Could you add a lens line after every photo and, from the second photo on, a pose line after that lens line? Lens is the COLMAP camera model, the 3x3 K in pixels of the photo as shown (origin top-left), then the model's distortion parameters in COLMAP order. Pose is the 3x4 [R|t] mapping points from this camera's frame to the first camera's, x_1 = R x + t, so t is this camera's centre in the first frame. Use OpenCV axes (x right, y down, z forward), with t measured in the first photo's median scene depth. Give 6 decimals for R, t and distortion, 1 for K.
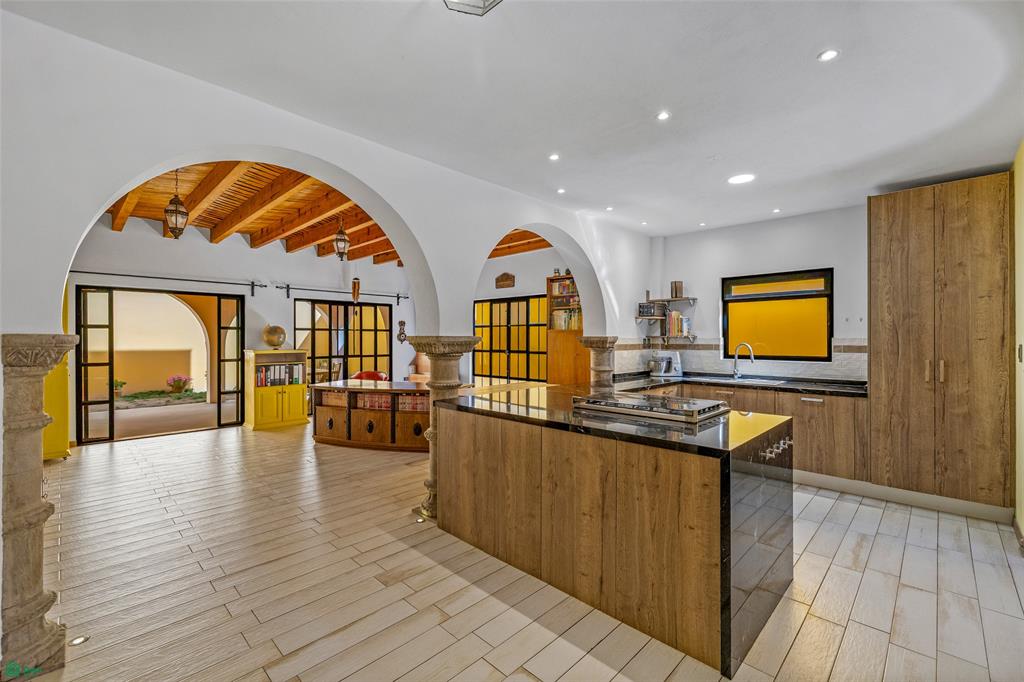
lens RADIAL K [[432.0, 0, 513.7], [0, 432.0, 339.0], [0, 0, 1]] dist [0.000143, 0.000101]
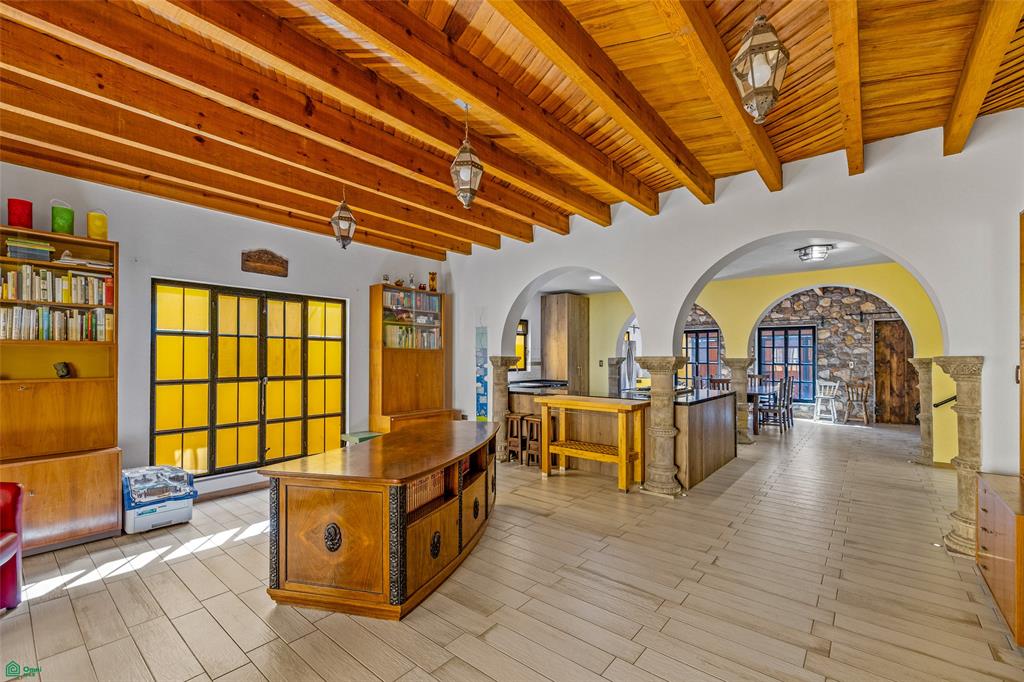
lens RADIAL K [[440.6, 0, 509.9], [0, 440.6, 352.8], [0, 0, 1]] dist [0.001036, 0.000127]
pose [[-0.079890, 0.010896, 0.996744, -1.135779], [-0.000693, 0.999939, -0.010986, -0.003542], [-0.996803, -0.001568, -0.079877, 1.216332]]
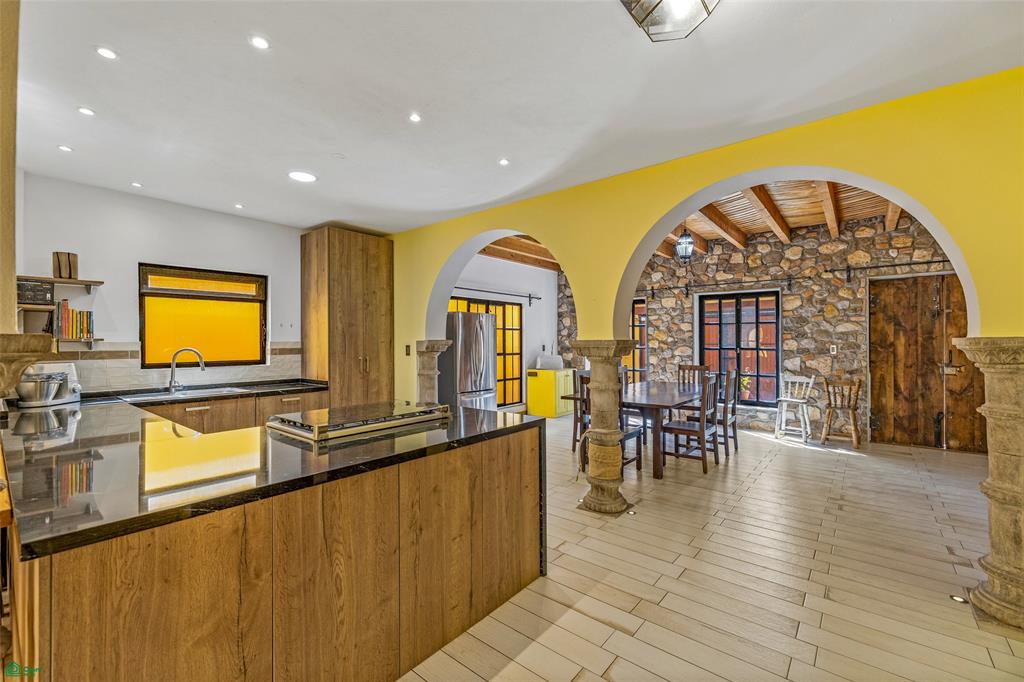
lens RADIAL K [[432.0, 0, 513.7], [0, 432.0, 339.0], [0, 0, 1]] dist [0.000143, 0.000101]
pose [[-0.084406, 0.004894, 0.996419, -0.371437], [0.004352, 0.999980, -0.004543, -0.001311], [-0.996422, 0.003953, -0.084426, 0.479090]]
